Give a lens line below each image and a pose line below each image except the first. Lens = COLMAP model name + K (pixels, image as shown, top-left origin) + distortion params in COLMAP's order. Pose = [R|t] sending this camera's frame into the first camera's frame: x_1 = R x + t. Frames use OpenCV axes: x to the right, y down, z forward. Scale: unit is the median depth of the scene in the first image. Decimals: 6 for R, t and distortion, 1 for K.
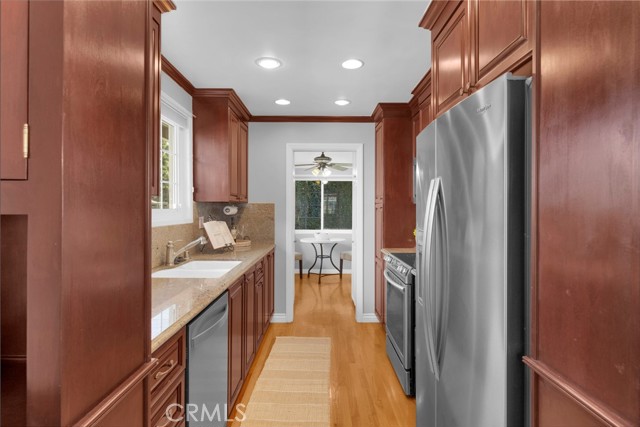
lens RADIAL K [[332.0, 0, 317.5], [0, 332.0, 212.5], [0, 0, 1]] dist [-0.002431, 0.000053]
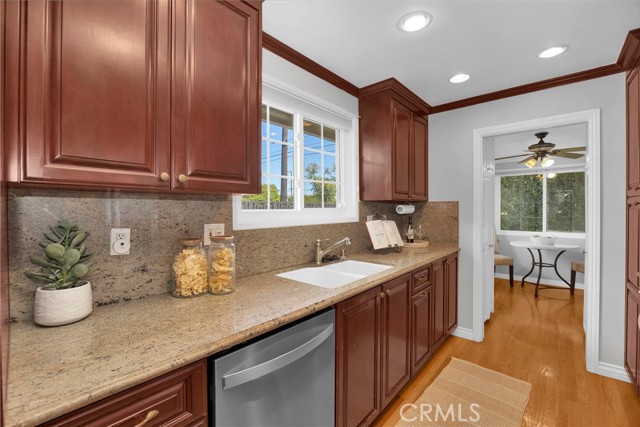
lens RADIAL K [[269.6, 0, 321.8], [0, 269.6, 212.0], [0, 0, 1]] dist [-0.015290, -0.000187]
pose [[0.753696, 0.001064, -0.657223, 0.063511], [0.000030, 0.999999, 0.001654, 0.000407], [0.657224, -0.001266, 0.753695, 0.225317]]
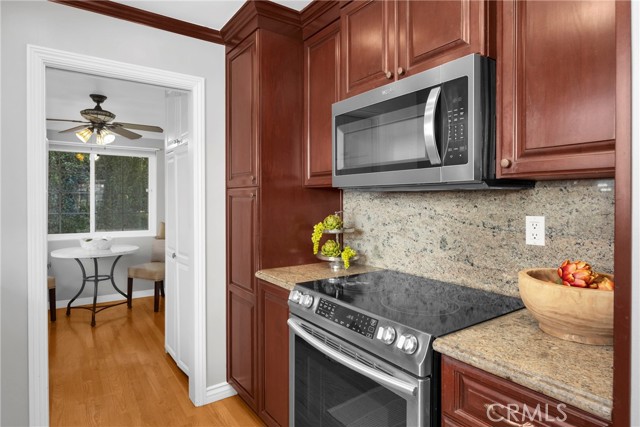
lens RADIAL K [[362.2, 0, 311.5], [0, 362.2, 204.8], [0, 0, 1]] dist [-0.006293, -0.001469]
pose [[0.825700, -0.007302, 0.564062, -0.054352], [0.006001, 0.999973, 0.004162, -0.000636], [-0.564077, -0.000052, 0.825722, 0.402155]]
